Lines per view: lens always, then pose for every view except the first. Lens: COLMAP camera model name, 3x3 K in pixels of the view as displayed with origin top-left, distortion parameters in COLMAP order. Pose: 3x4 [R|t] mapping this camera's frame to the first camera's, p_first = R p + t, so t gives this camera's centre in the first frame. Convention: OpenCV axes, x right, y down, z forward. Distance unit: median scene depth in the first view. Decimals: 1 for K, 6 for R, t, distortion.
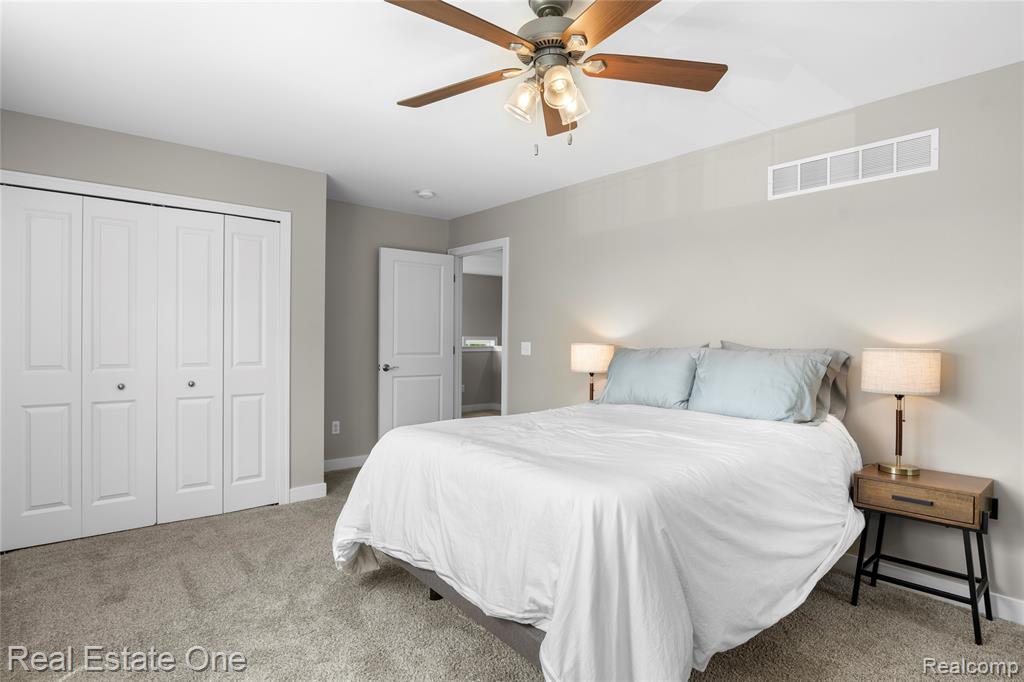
lens RADIAL K [[579.7, 0, 512.0], [0, 579.7, 341.0], [0, 0, 1]] dist [0.001622, 0.000172]
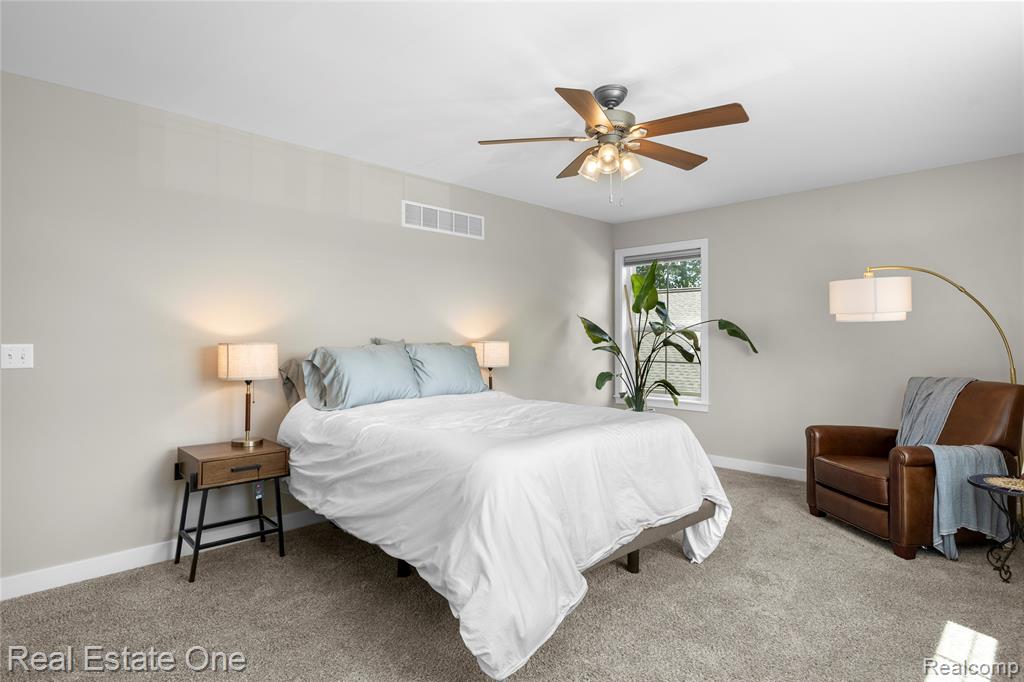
lens RADIAL K [[564.3, 0, 511.3], [0, 564.3, 357.8], [0, 0, 1]] dist [-0.001106, -0.000359]
pose [[-0.079121, -0.049309, 0.995645, -0.817131], [-0.000352, 0.998777, 0.049437, -0.017756], [-0.996865, 0.003561, -0.079042, 0.863840]]
